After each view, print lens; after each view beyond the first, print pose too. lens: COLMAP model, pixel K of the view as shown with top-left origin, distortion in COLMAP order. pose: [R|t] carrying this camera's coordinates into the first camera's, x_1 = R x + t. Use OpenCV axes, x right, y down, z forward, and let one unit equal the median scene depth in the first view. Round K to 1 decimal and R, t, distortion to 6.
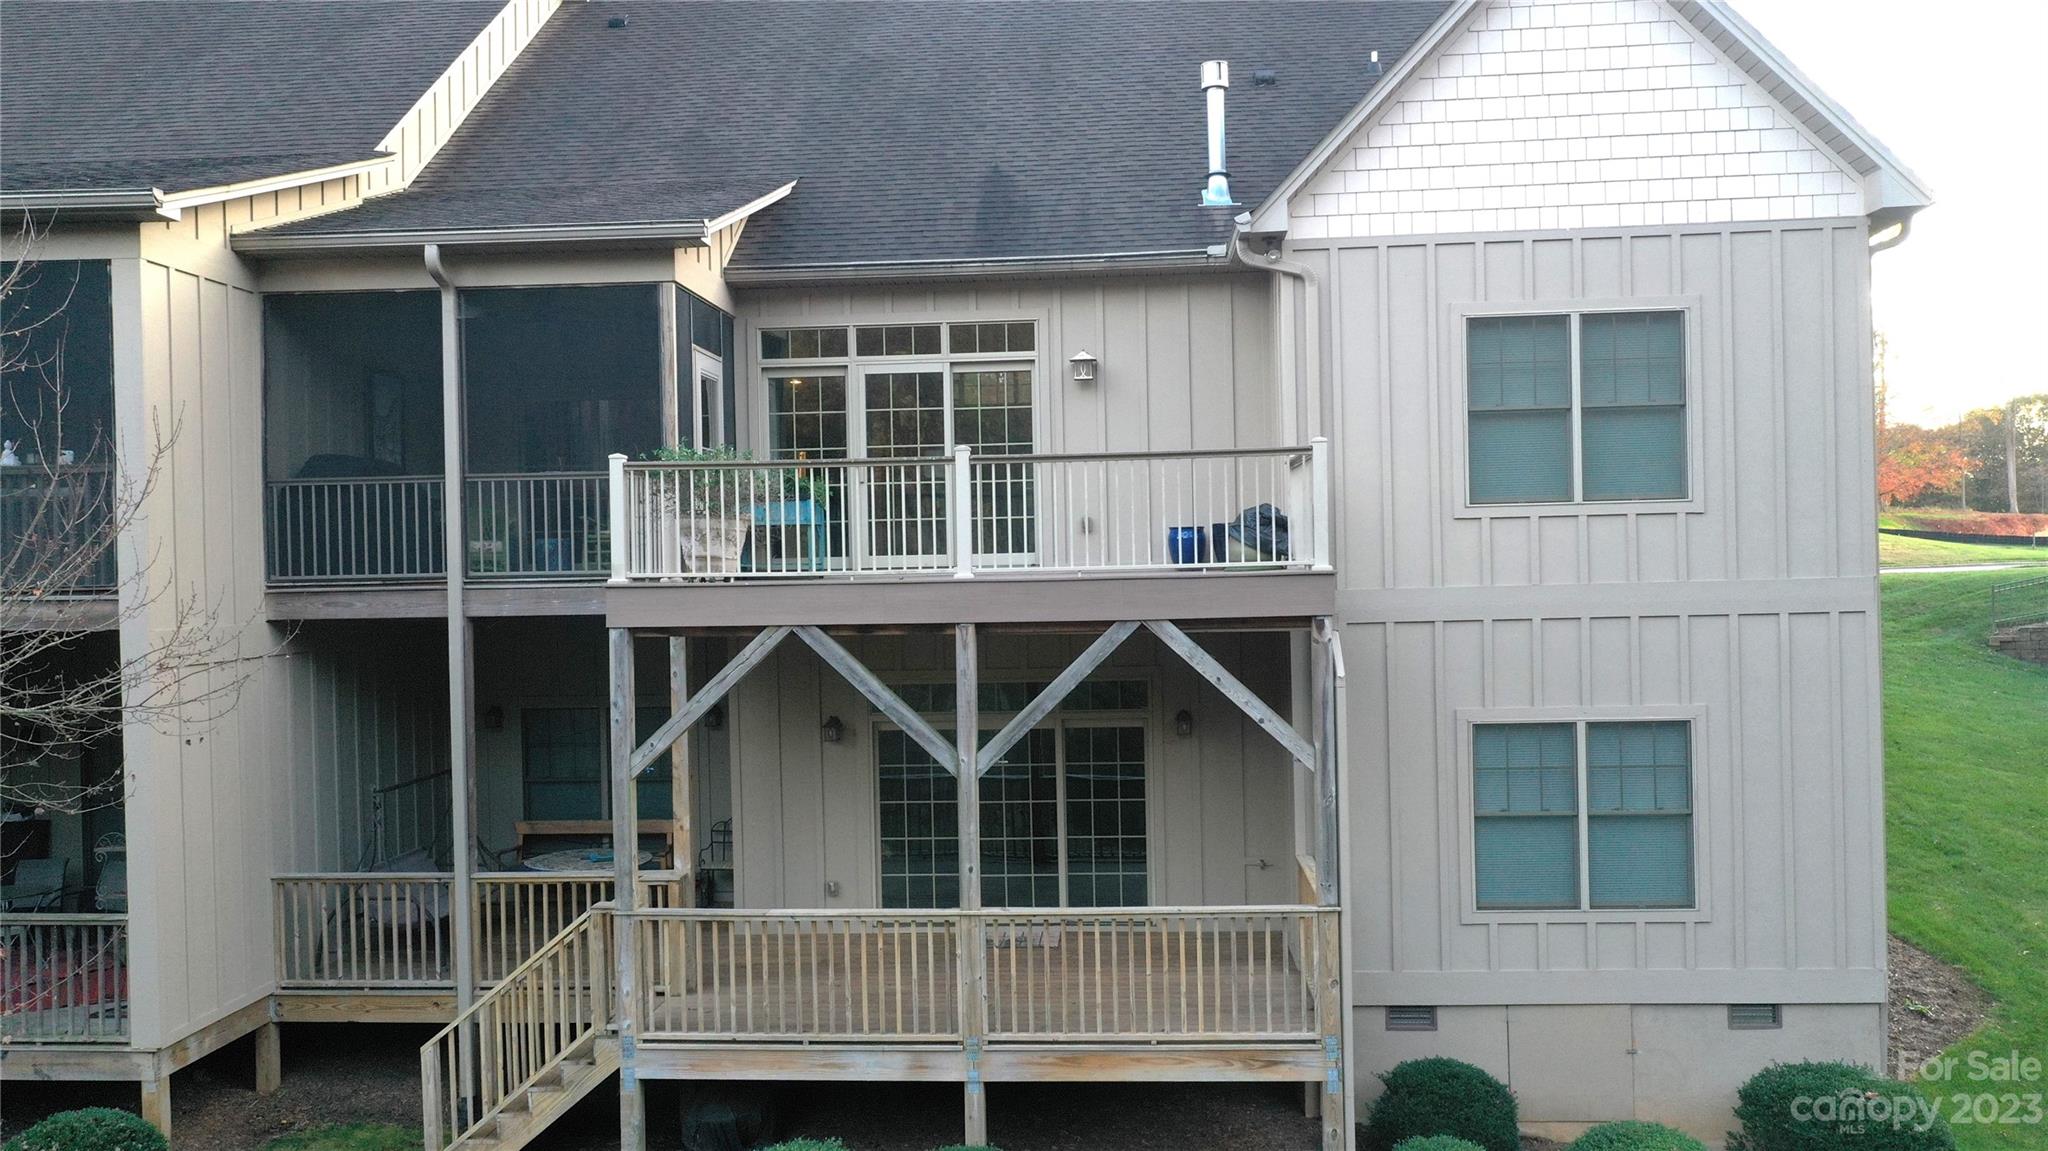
lens RADIAL K [[1637.1, 0, 1024.8], [0, 1637.1, 575.6], [0, 0, 1]] dist [0.002496, 0.009725]
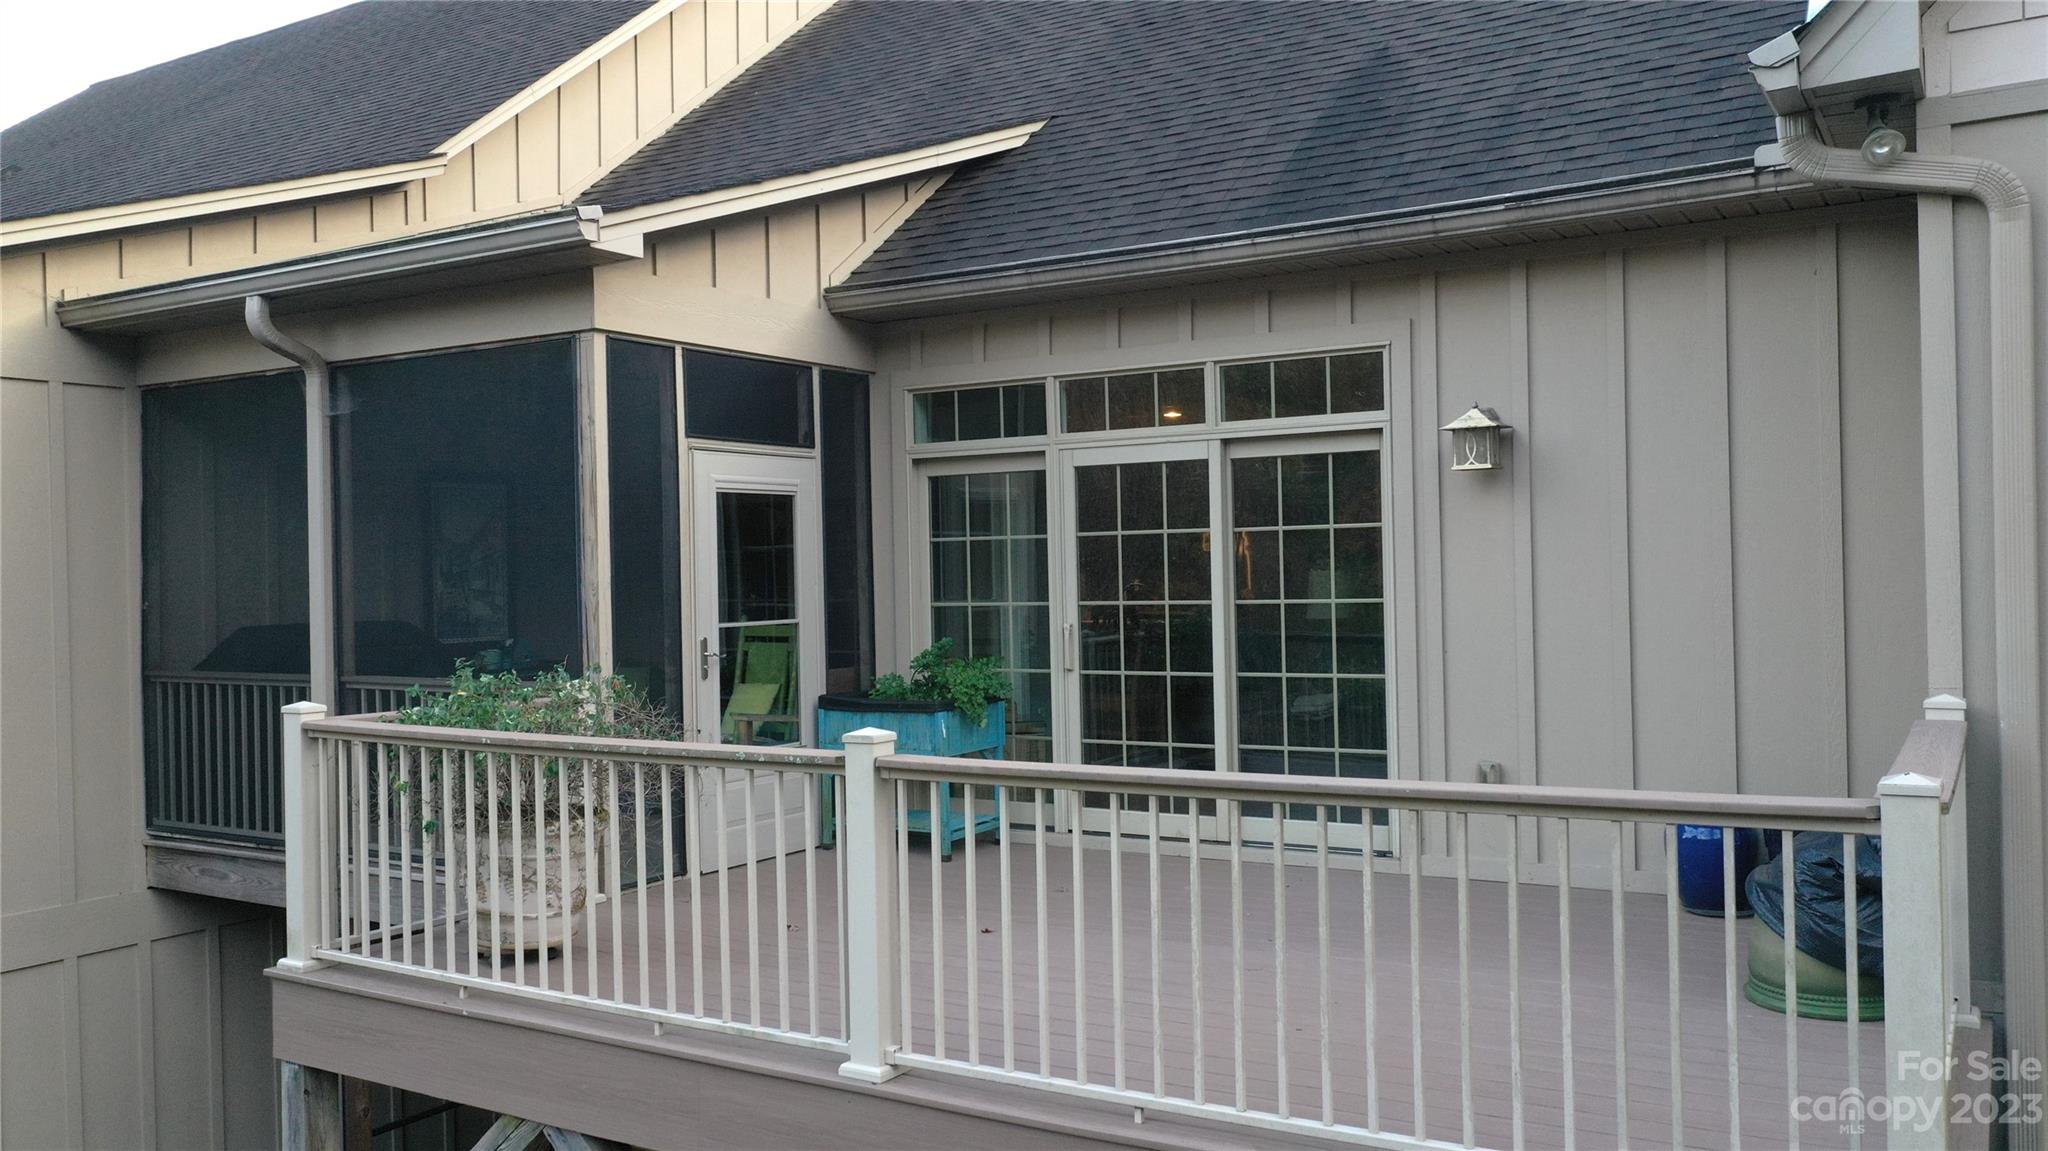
lens RADIAL K [[1637.1, 0, 1024.2], [0, 1637.1, 577.0], [0, 0, 1]] dist [0.002496, 0.009725]
pose [[0.886102, 0.003455, -0.463477, 0.135361], [-0.002200, 0.999992, 0.003248, -0.089252], [0.463485, -0.001858, 0.886103, 0.523354]]
